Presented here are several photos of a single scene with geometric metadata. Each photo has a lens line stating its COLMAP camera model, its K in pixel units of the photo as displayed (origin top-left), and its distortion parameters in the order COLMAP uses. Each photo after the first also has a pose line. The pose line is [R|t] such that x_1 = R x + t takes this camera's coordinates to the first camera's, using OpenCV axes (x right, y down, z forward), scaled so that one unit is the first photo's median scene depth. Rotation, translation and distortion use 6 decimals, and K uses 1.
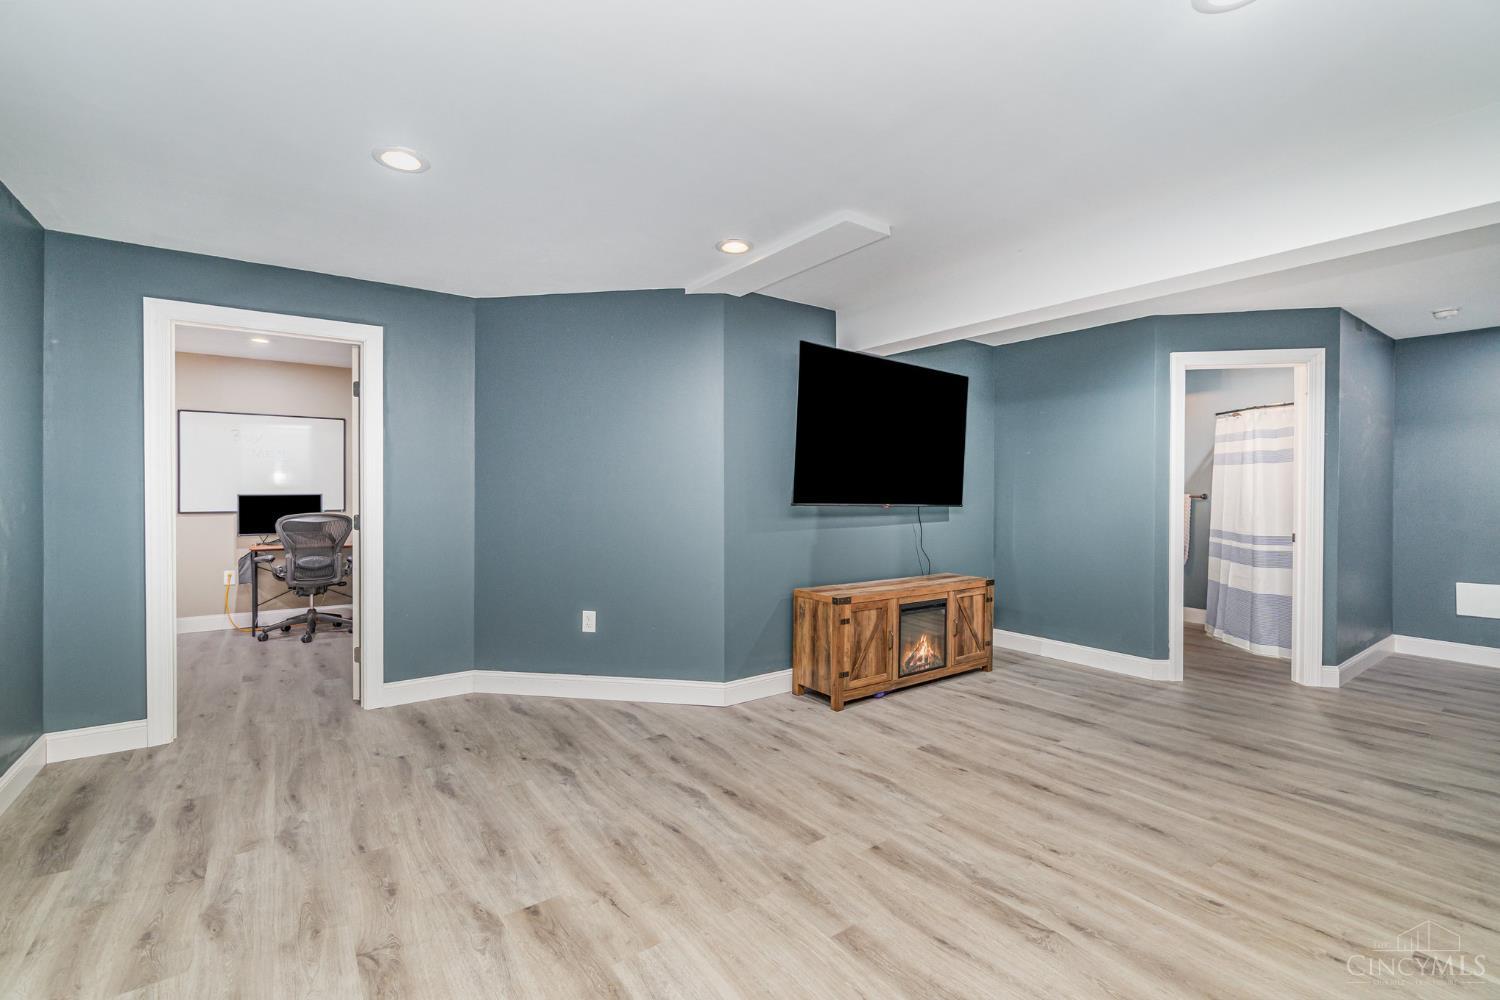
lens RADIAL K [[650.8, 0, 743.7], [0, 650.8, 495.1], [0, 0, 1]] dist [0.000969, -0.000088]
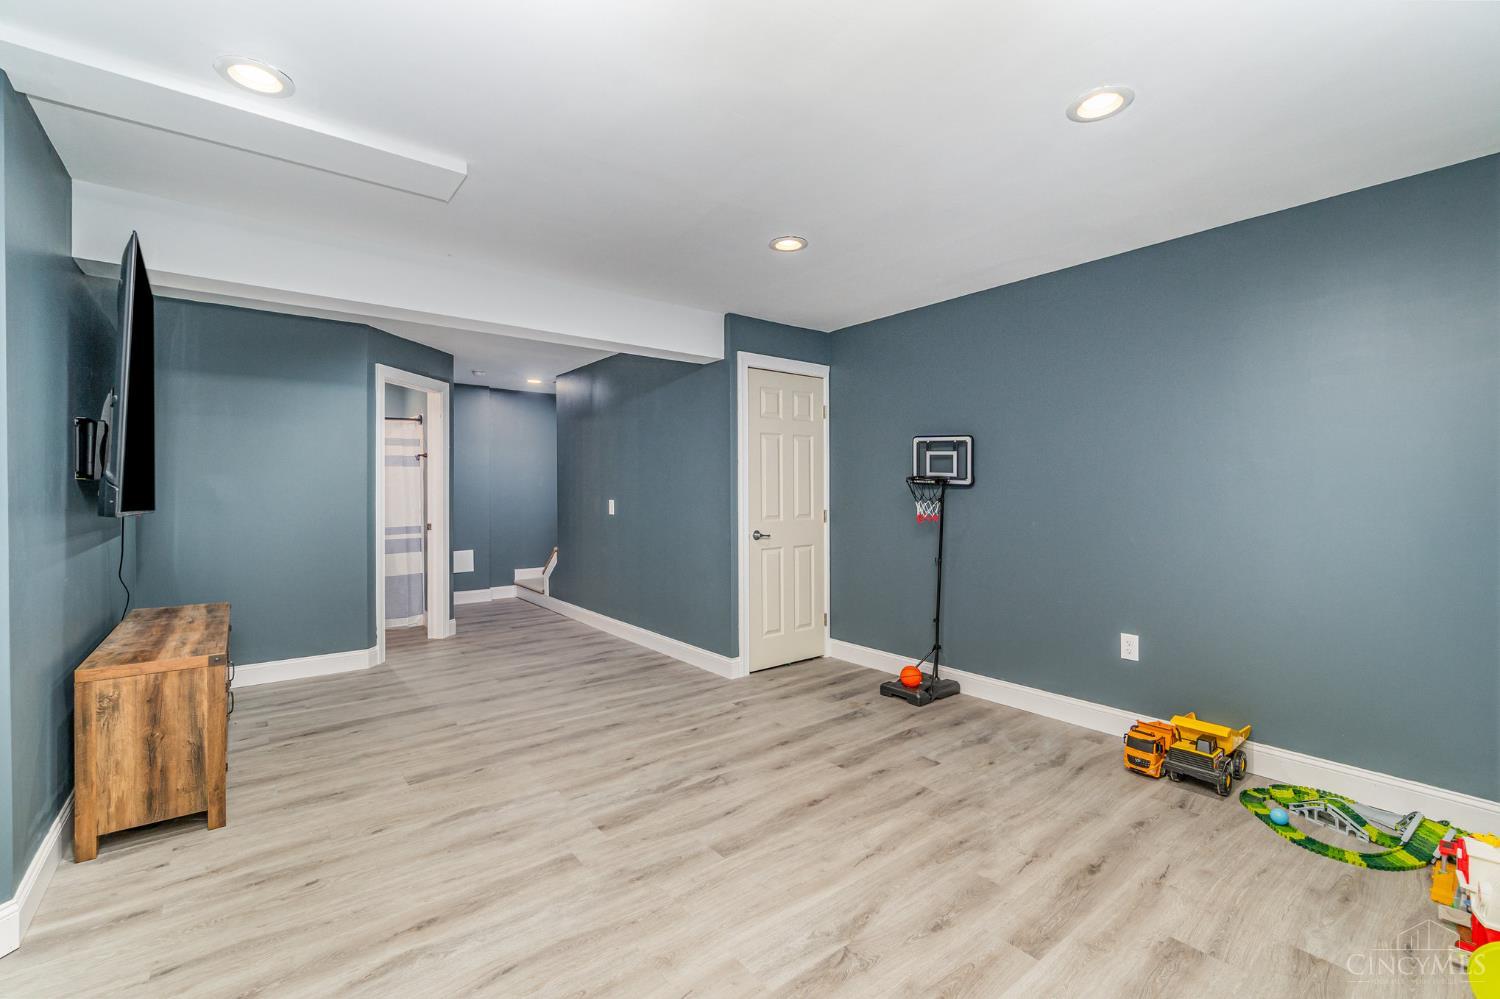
lens RADIAL K [[650.8, 0, 744.9], [0, 650.8, 494.2], [0, 0, 1]] dist [0.000969, -0.000088]
pose [[-0.041872, -0.006788, 0.999100, -0.627577], [0.007856, 0.999944, 0.007123, -0.003886], [-0.999092, 0.008147, -0.041817, 0.588482]]
